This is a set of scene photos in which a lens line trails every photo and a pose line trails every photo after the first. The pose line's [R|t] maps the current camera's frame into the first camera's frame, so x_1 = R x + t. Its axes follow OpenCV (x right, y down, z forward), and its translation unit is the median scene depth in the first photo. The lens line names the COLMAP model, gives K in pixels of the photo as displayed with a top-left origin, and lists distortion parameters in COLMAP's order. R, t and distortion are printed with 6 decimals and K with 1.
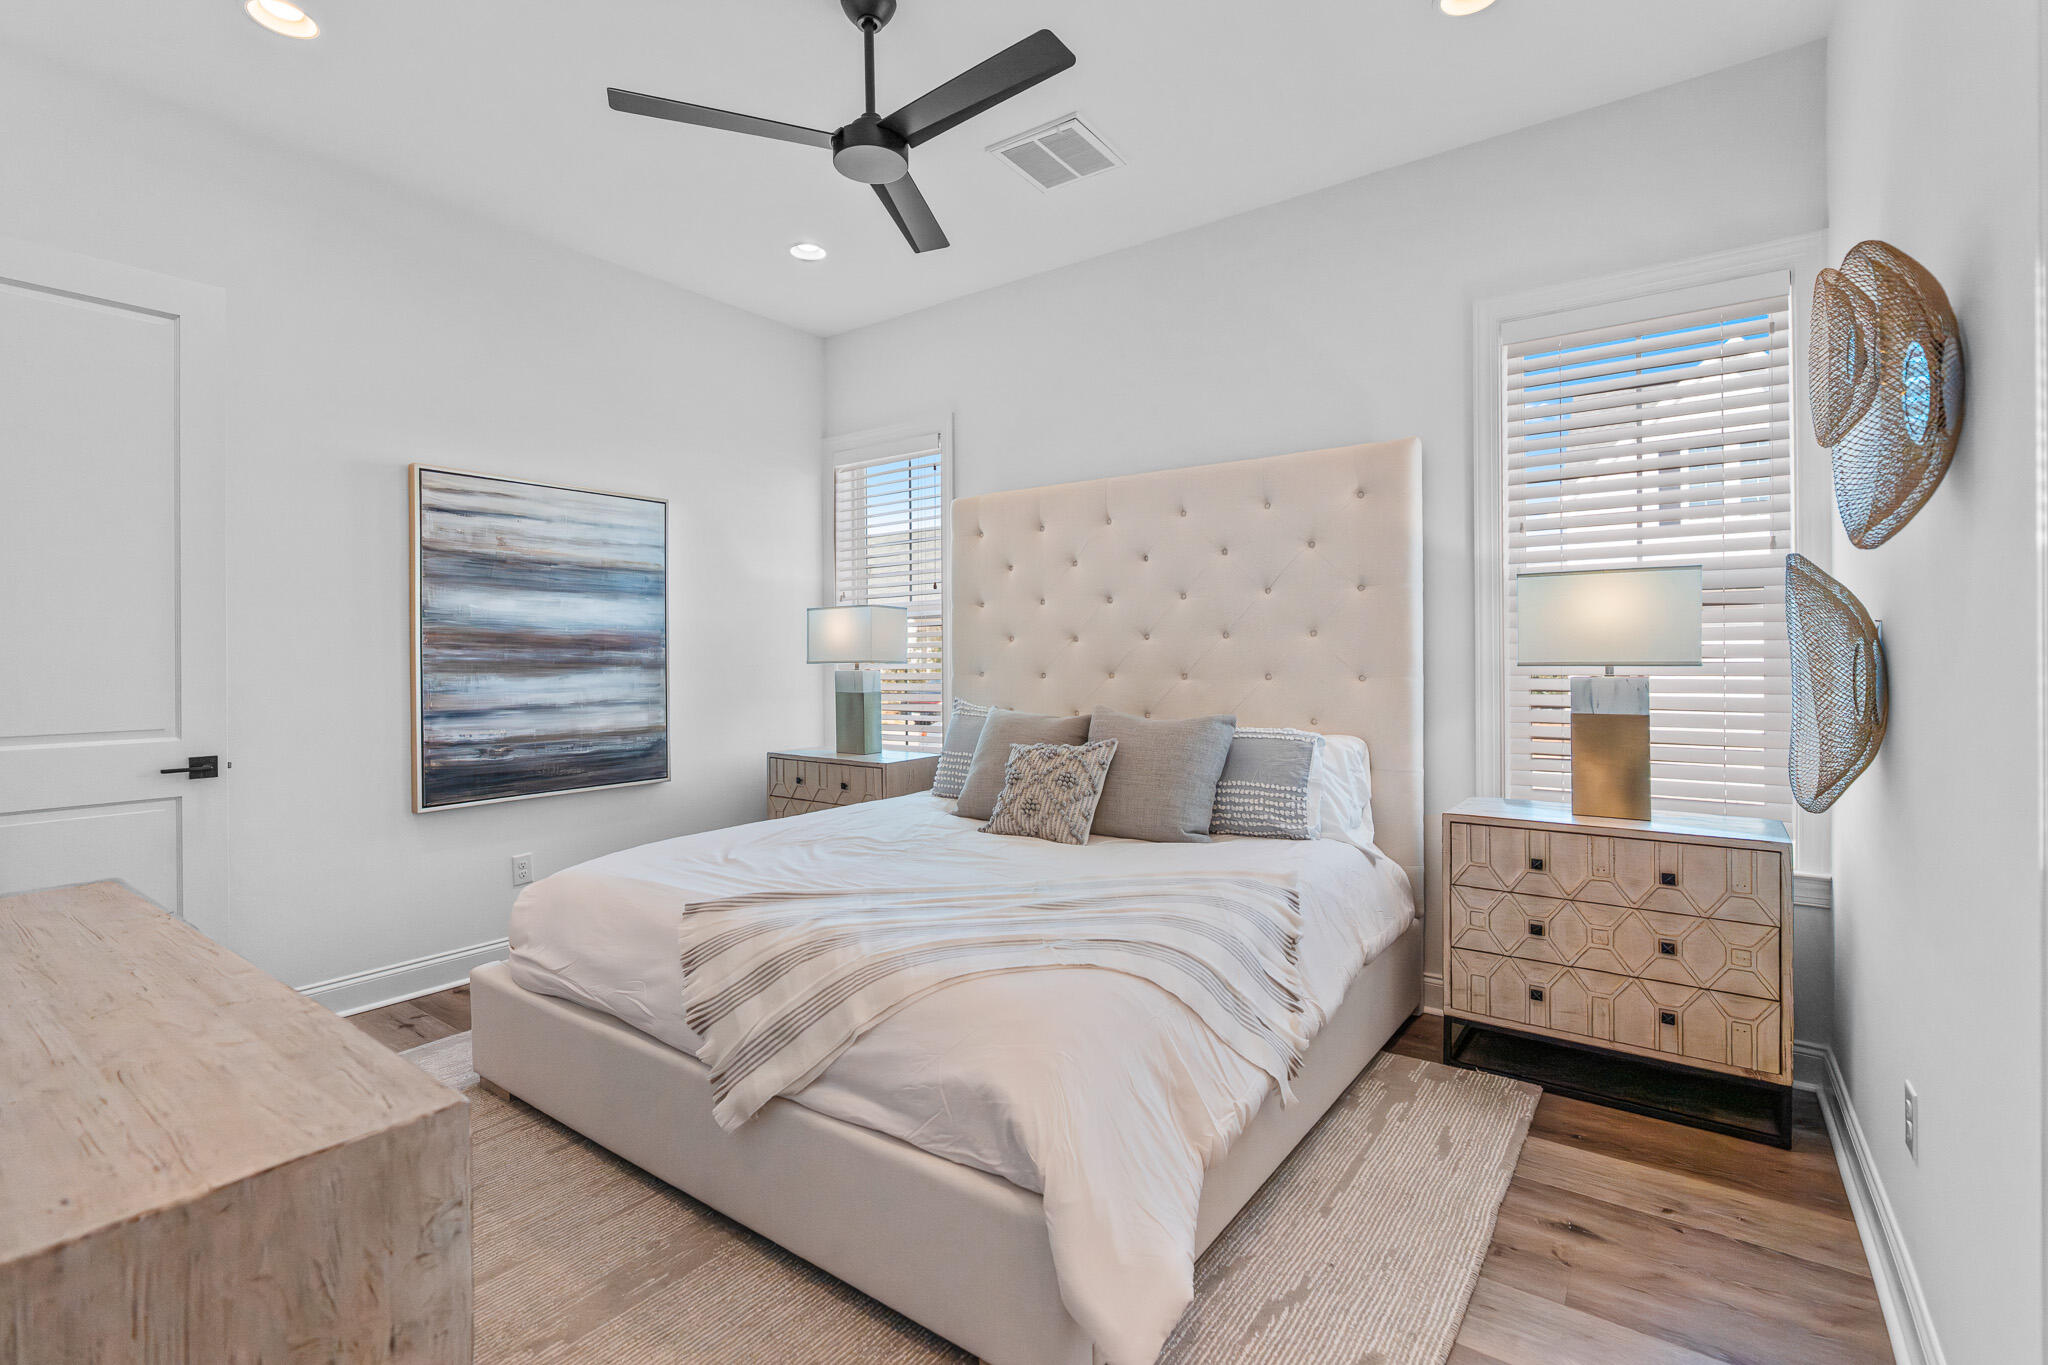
lens RADIAL K [[914.2, 0, 1027.6], [0, 914.2, 656.3], [0, 0, 1]] dist [-0.016700, 0.000361]
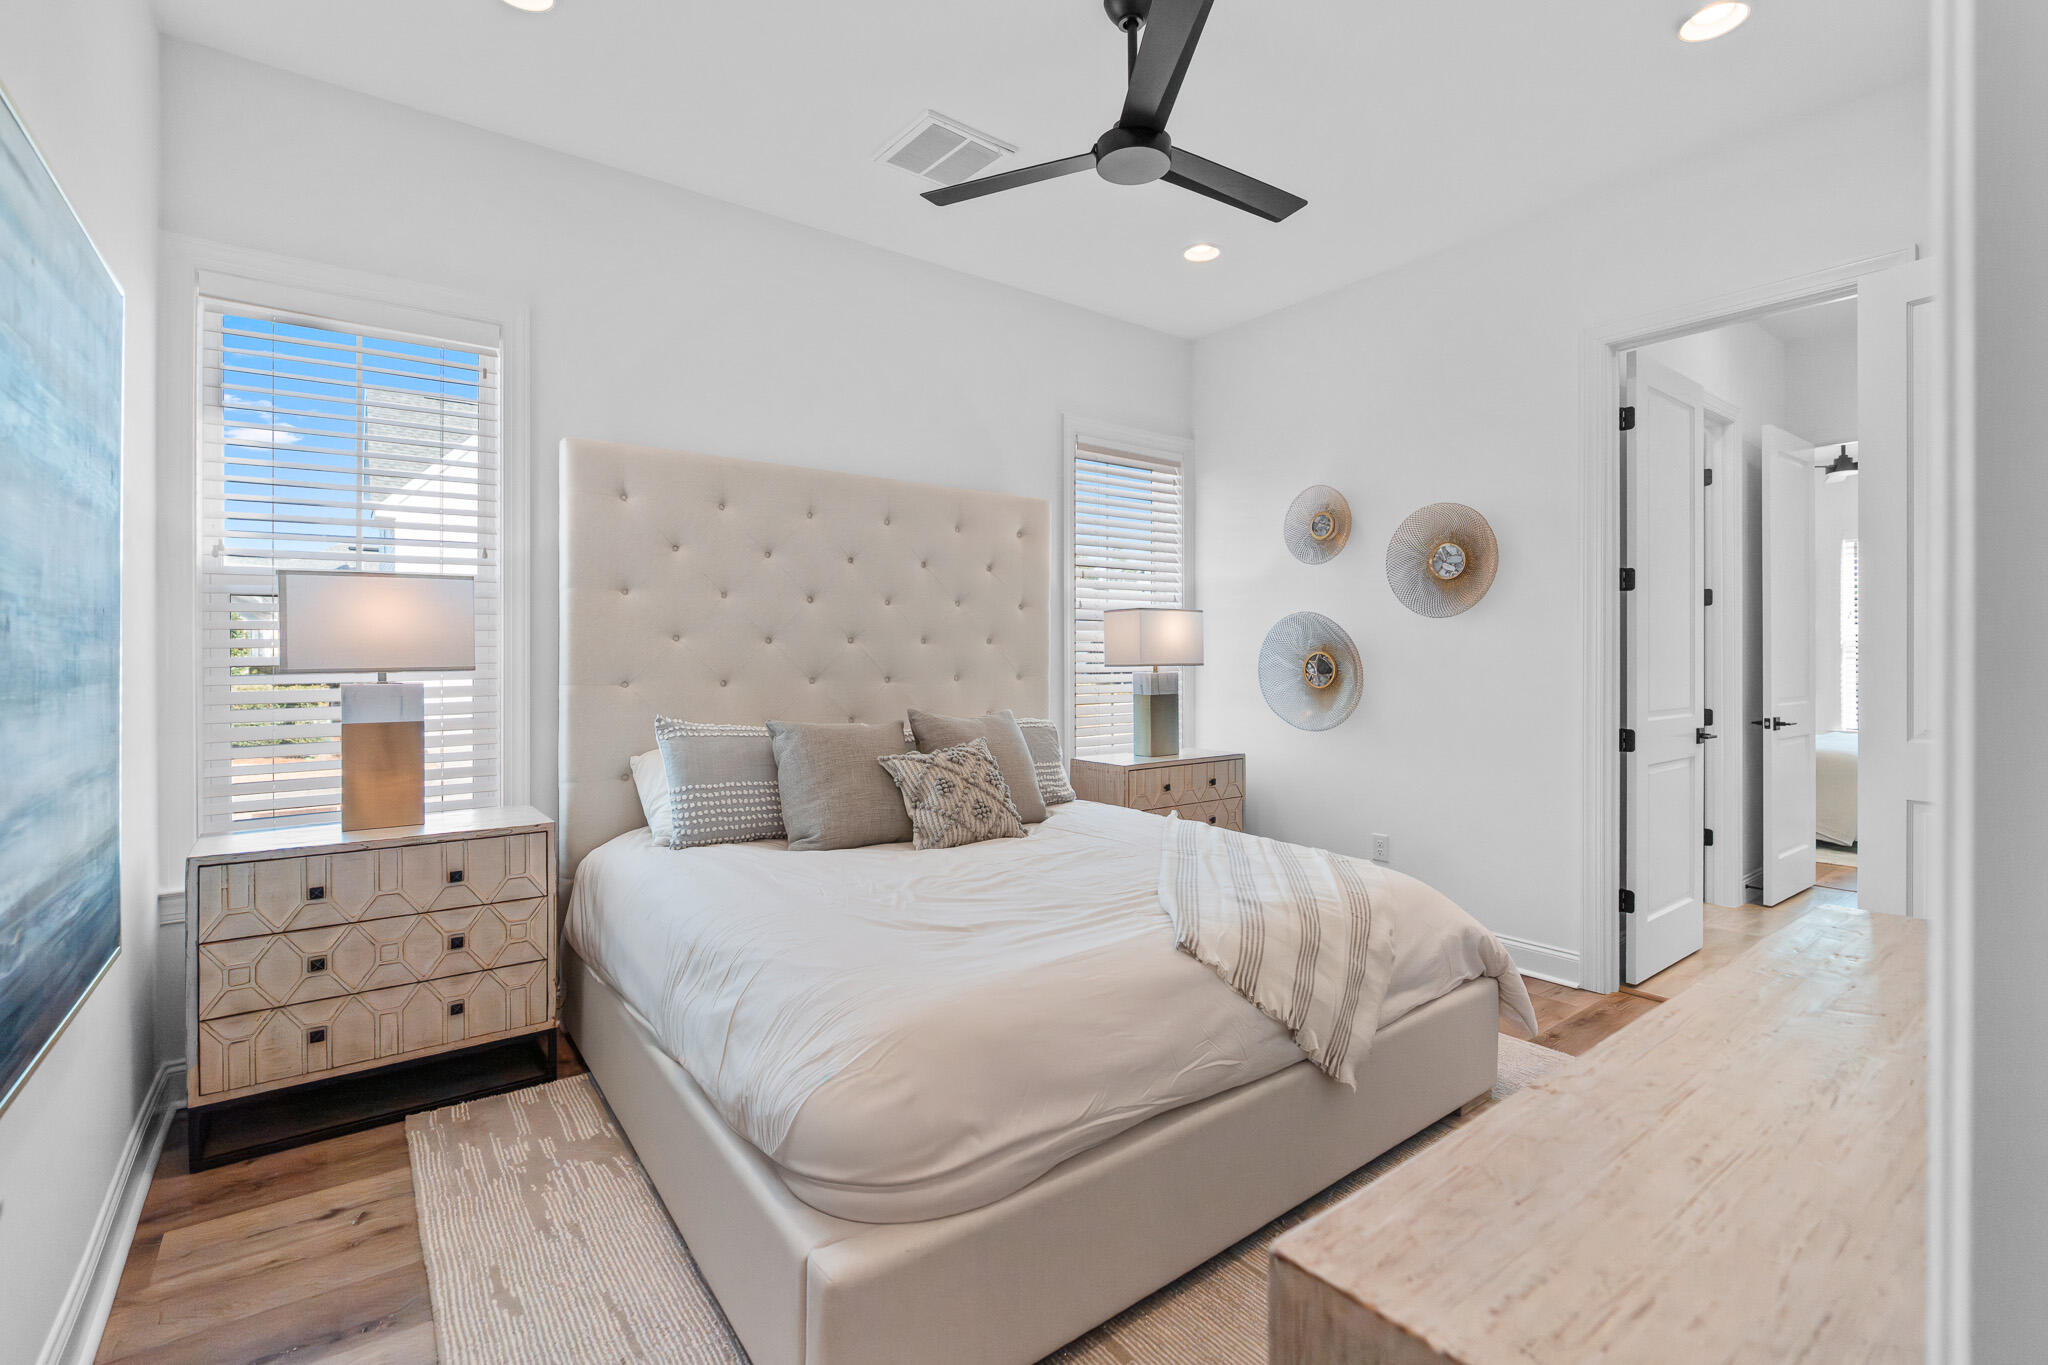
lens RADIAL K [[913.4, 0, 1018.5], [0, 913.4, 676.0], [0, 0, 1]] dist [-0.009183, 0.000553]
pose [[0.296868, -0.014255, 0.954812, -0.098136], [0.000700, 0.999892, 0.014710, 0.000296], [-0.954918, -0.003699, 0.296845, 0.069826]]
